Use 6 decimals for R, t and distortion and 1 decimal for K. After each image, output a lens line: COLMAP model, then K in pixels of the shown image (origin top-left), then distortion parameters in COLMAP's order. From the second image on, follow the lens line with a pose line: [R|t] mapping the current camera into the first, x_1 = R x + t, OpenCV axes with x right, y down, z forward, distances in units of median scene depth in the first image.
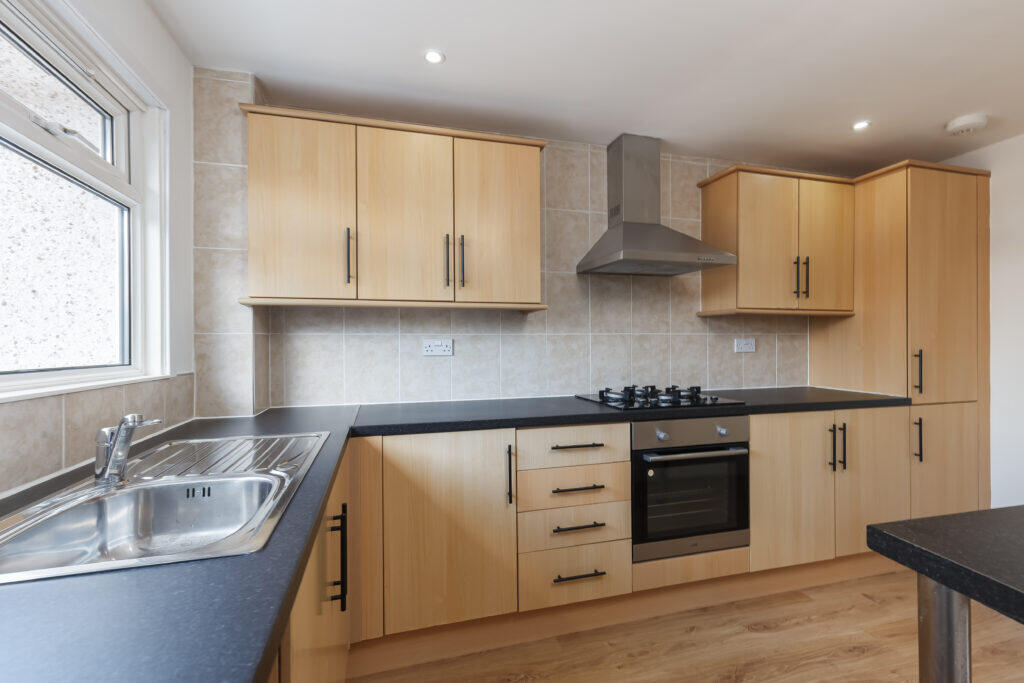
lens RADIAL K [[466.0, 0, 511.1], [0, 466.0, 348.6], [0, 0, 1]] dist [0.005609, 0.000370]
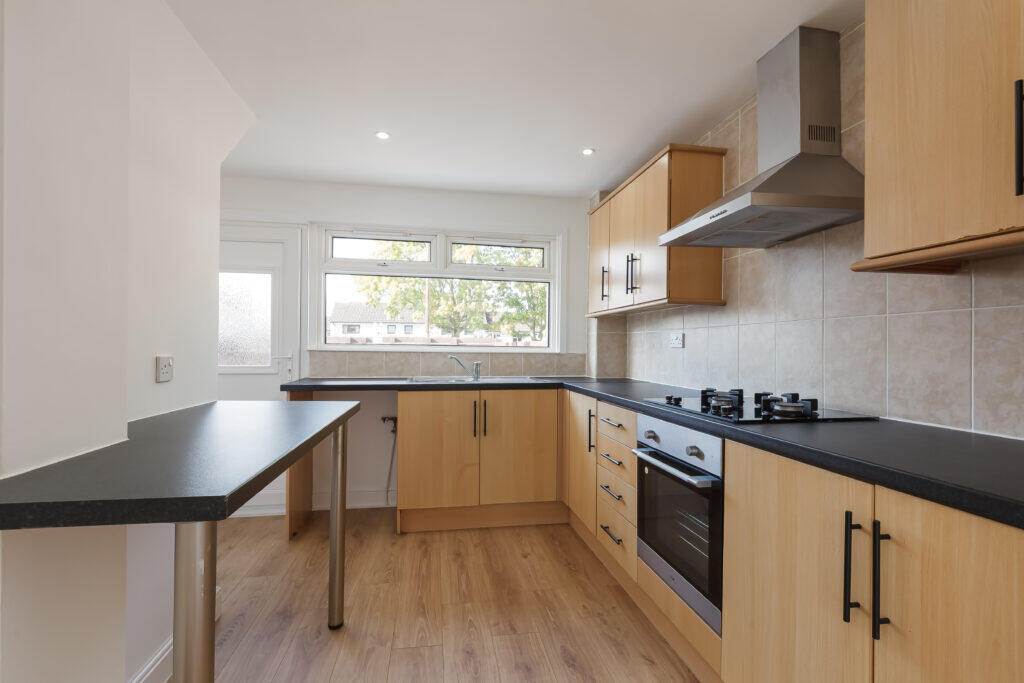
lens RADIAL K [[495.0, 0, 510.9], [0, 495.0, 339.8], [0, 0, 1]] dist [0.001577, -0.000015]
pose [[-0.115041, -0.010937, -0.993301, 1.144140], [-0.019005, 0.999781, -0.008807, 0.013360], [0.993179, 0.017865, -0.115223, 0.716428]]
